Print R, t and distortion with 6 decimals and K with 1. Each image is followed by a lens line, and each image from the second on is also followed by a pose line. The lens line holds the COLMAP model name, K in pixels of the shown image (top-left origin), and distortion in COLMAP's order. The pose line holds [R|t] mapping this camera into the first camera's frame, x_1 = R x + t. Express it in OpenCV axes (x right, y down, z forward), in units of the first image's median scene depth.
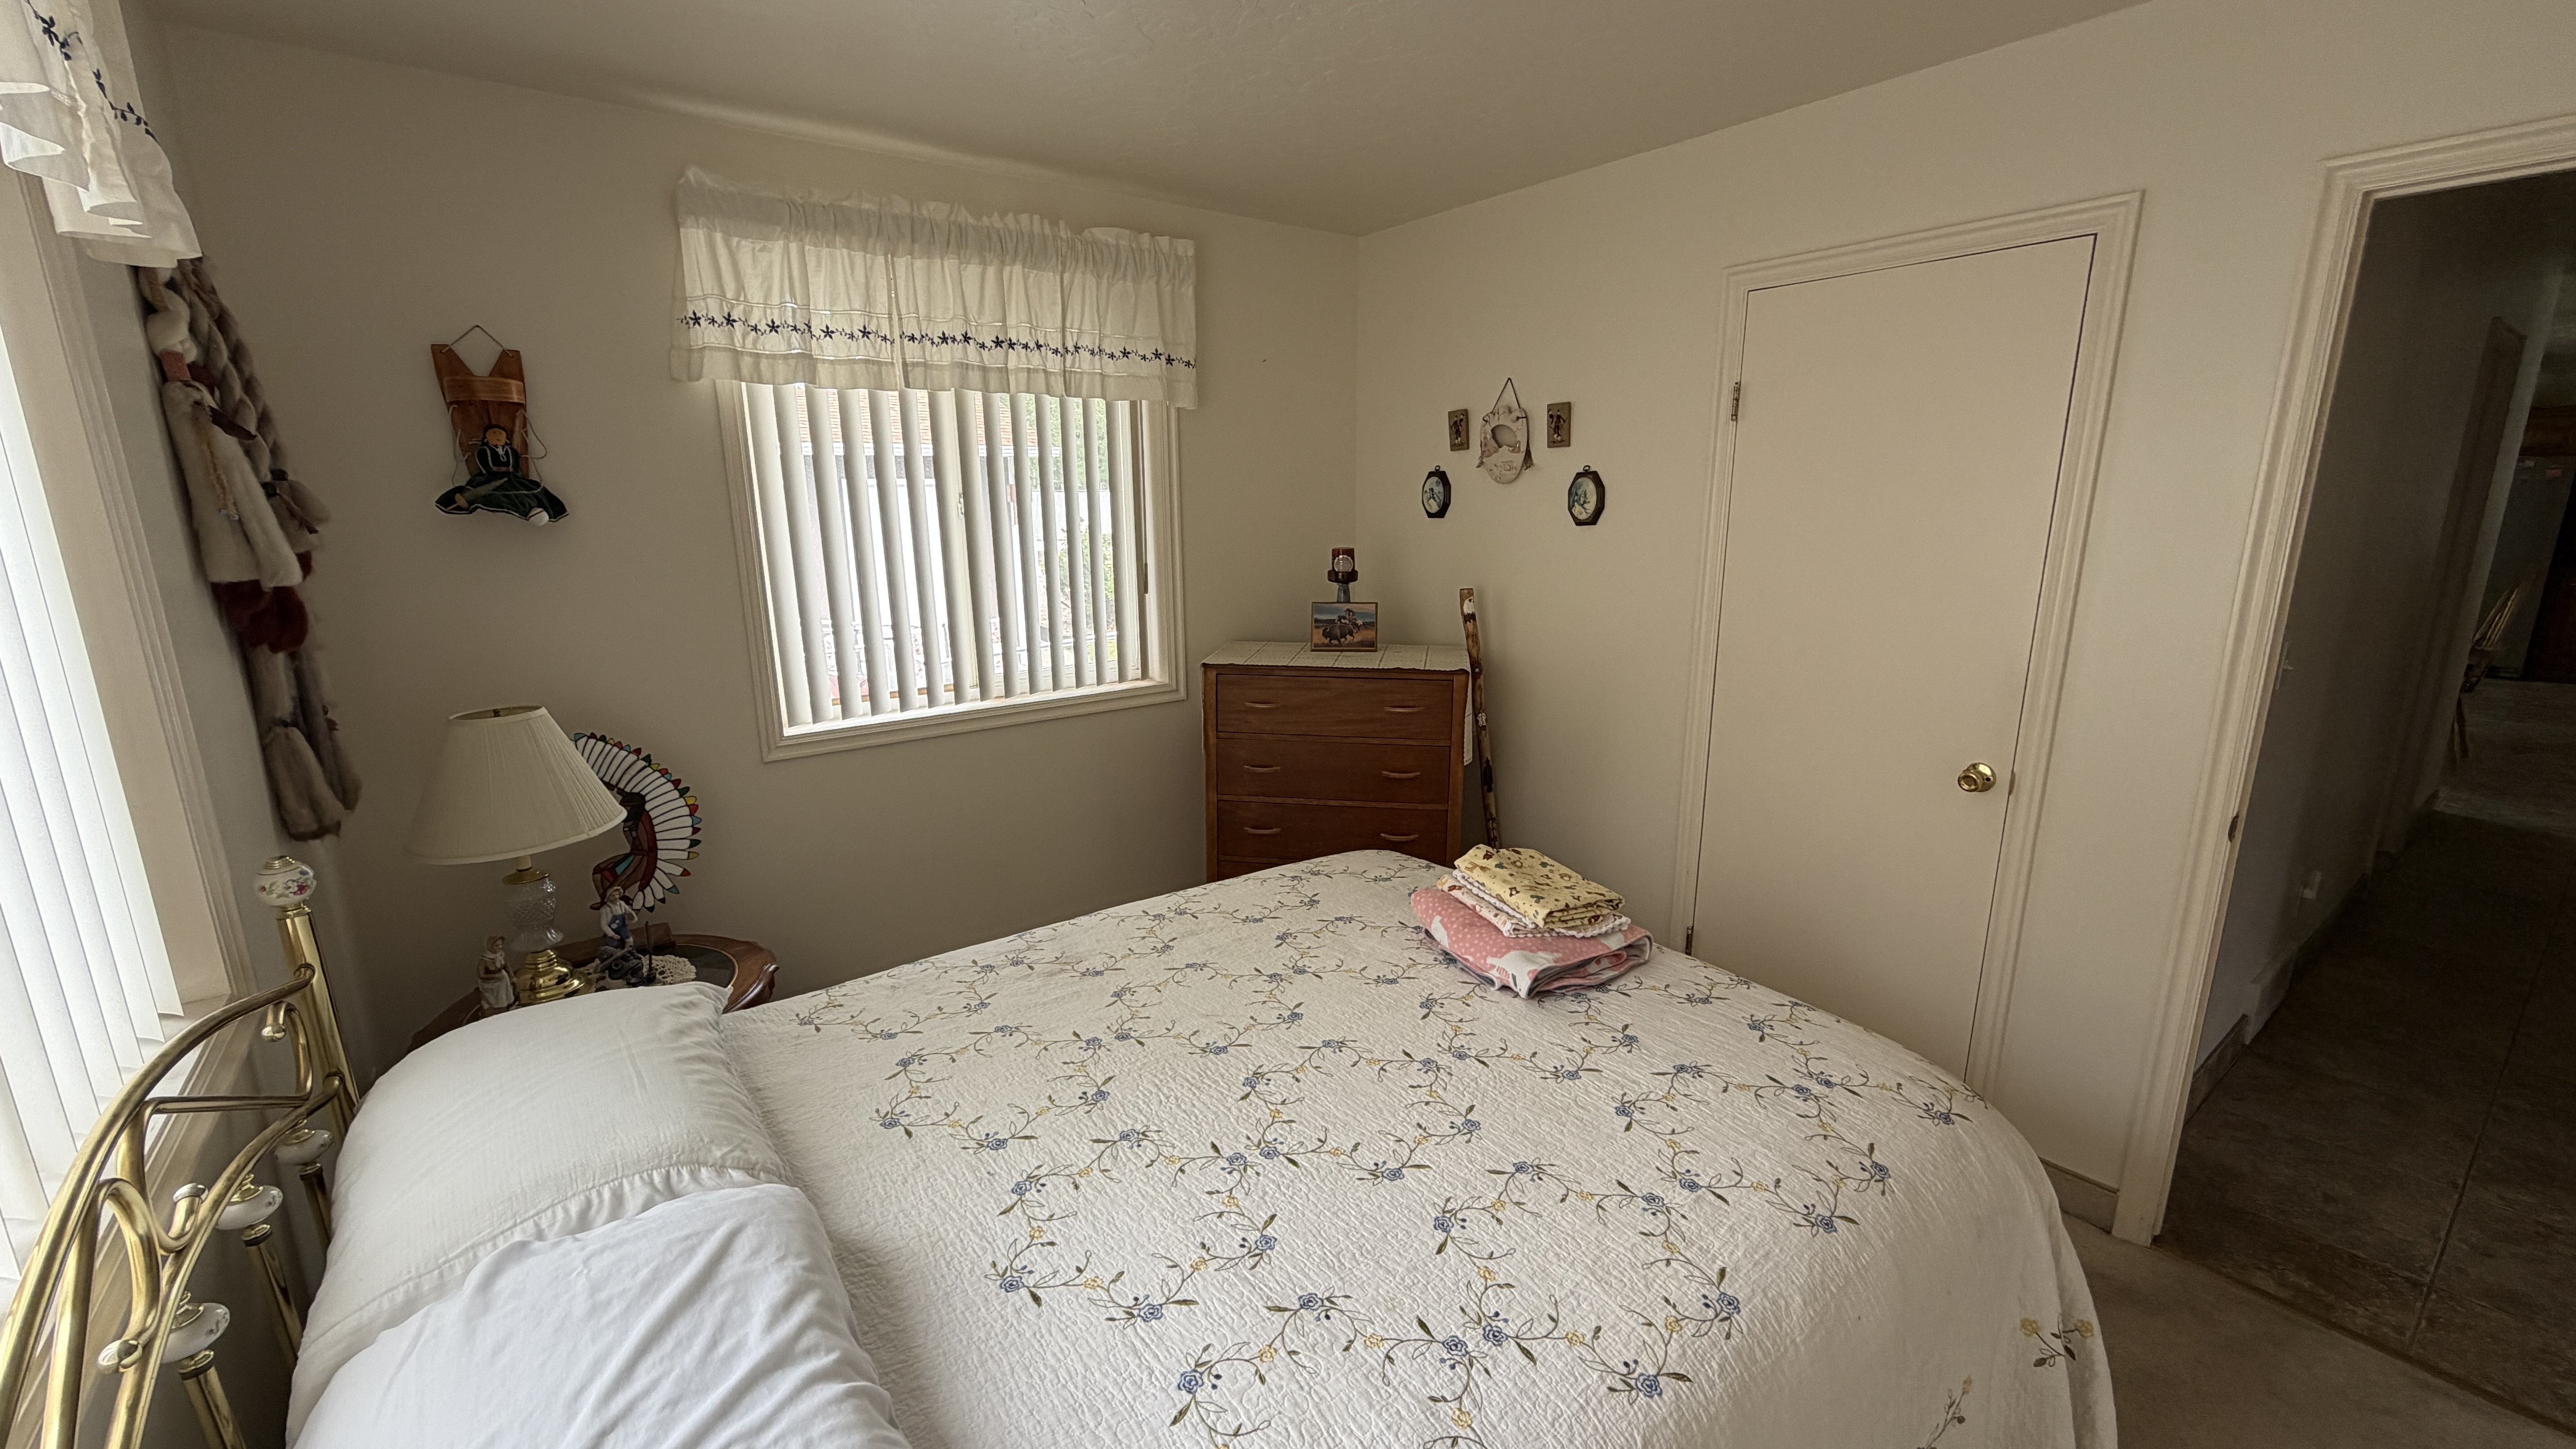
lens RADIAL K [[1026.5, 0, 1284.7], [0, 1026.5, 721.1], [0, 0, 1]] dist [-0.001027, 0.000148]
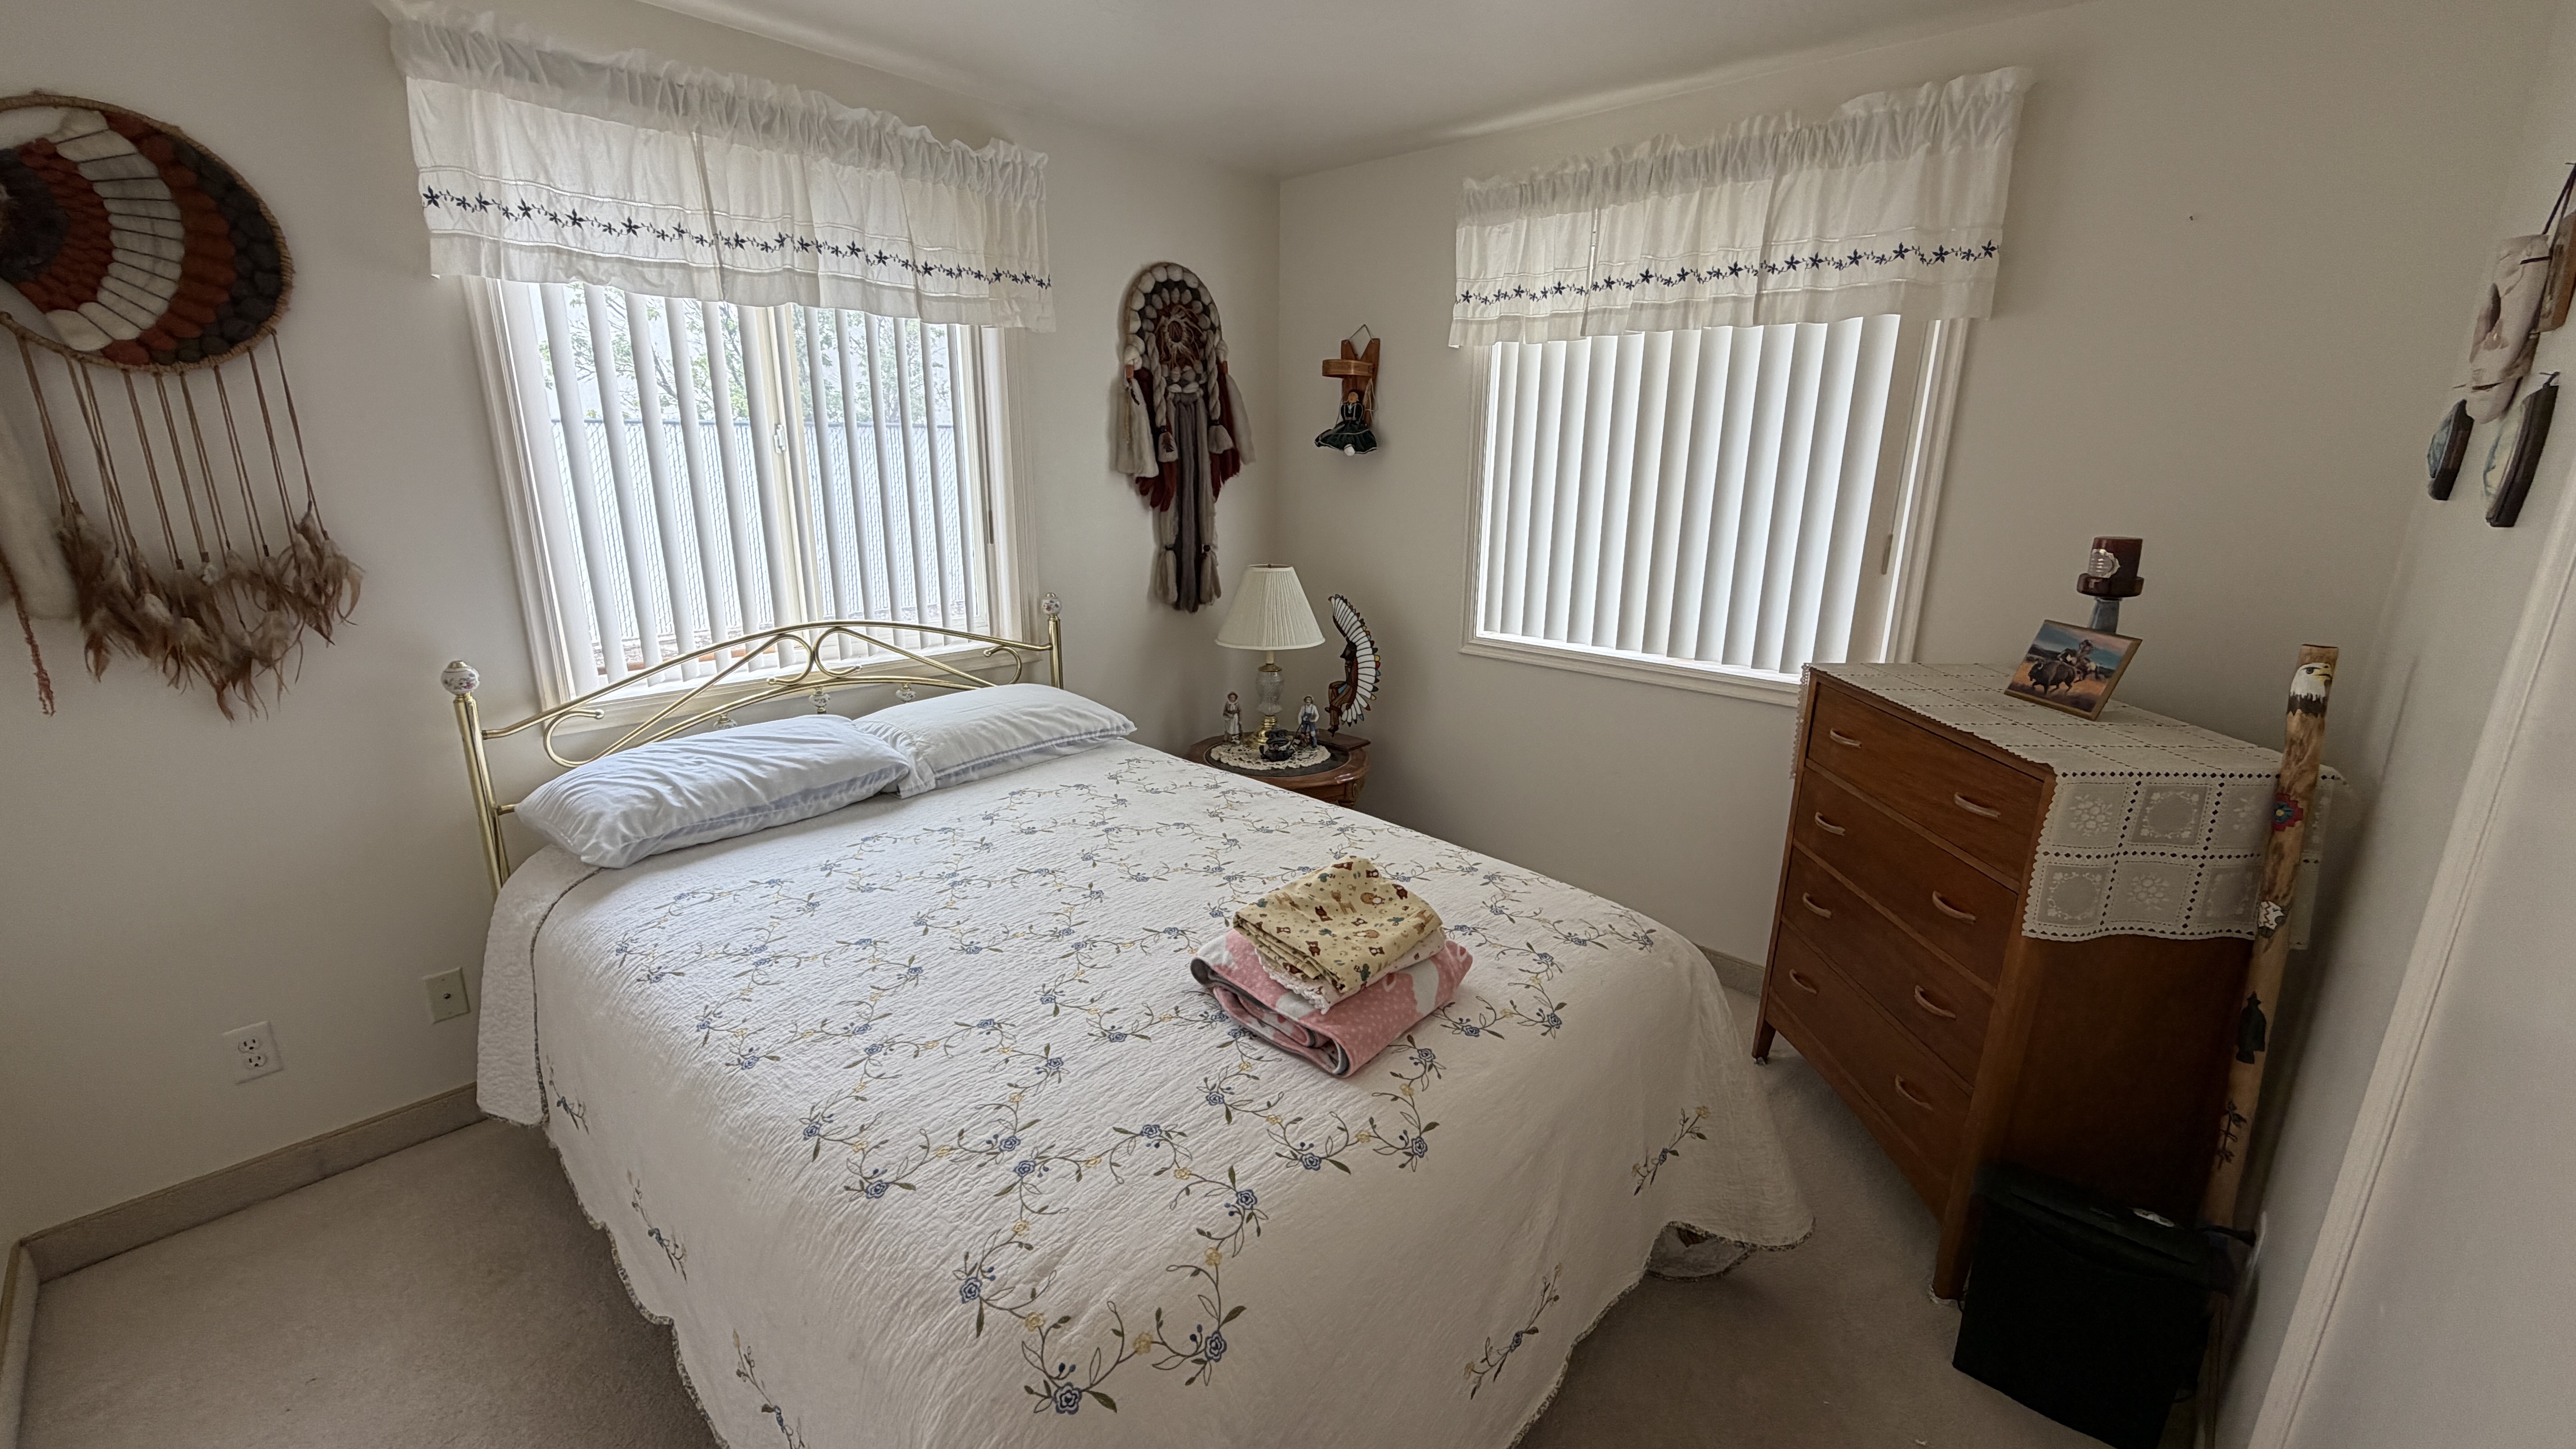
lens RADIAL K [[1026.5, 0, 1279.7], [0, 1026.5, 726.6], [0, 0, 1]] dist [-0.001027, 0.000148]
pose [[0.173818, 0.270161, -0.946995, 0.692585], [-0.227094, 0.946711, 0.228398, -0.114637], [0.958236, 0.175358, 0.225907, 0.534366]]
